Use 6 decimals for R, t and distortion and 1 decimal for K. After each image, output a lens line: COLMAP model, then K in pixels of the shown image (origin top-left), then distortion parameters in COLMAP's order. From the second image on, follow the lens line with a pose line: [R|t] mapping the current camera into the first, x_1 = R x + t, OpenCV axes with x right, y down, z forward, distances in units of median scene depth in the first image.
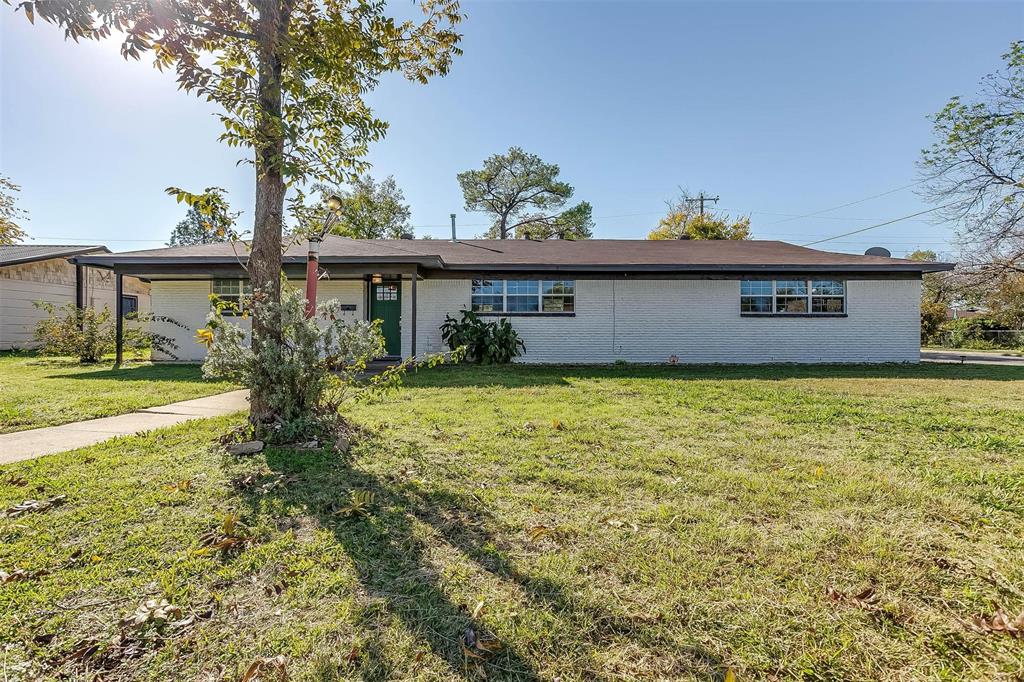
lens RADIAL K [[512.7, 0, 471.1], [0, 512.7, 336.1], [0, 0, 1]] dist [-0.049894, 0.041758]
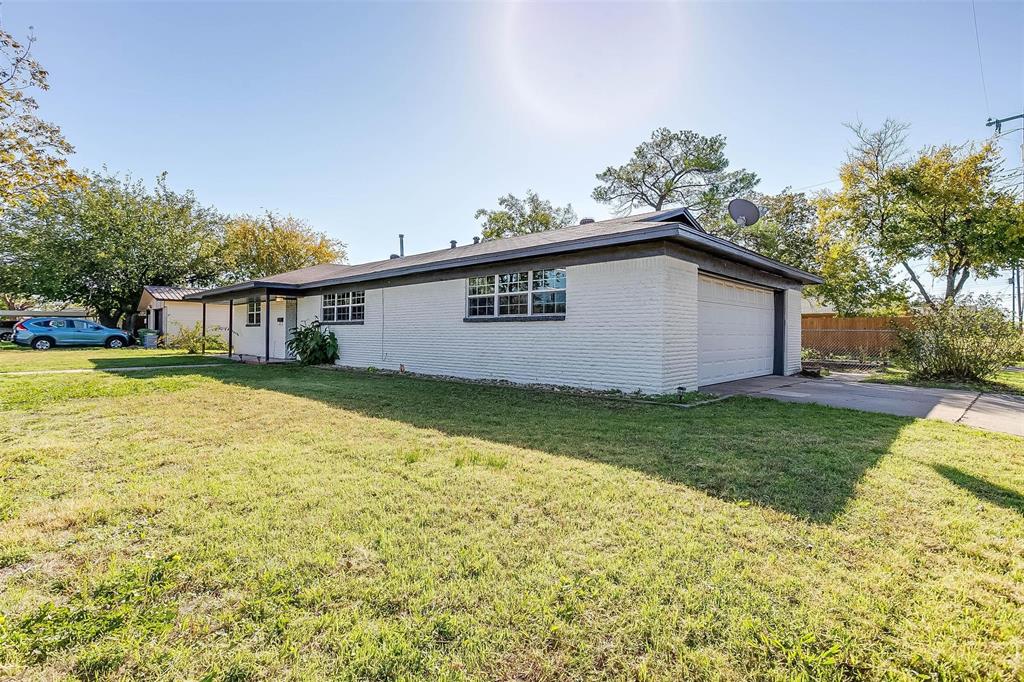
lens RADIAL K [[487.7, 0, 500.3], [0, 487.7, 361.7], [0, 0, 1]] dist [-0.046310, 0.031897]
pose [[0.731028, 0.041173, -0.681104, 1.113677], [-0.009670, 0.998703, 0.049994, -0.013446], [0.682278, -0.029961, 0.730478, 0.443700]]
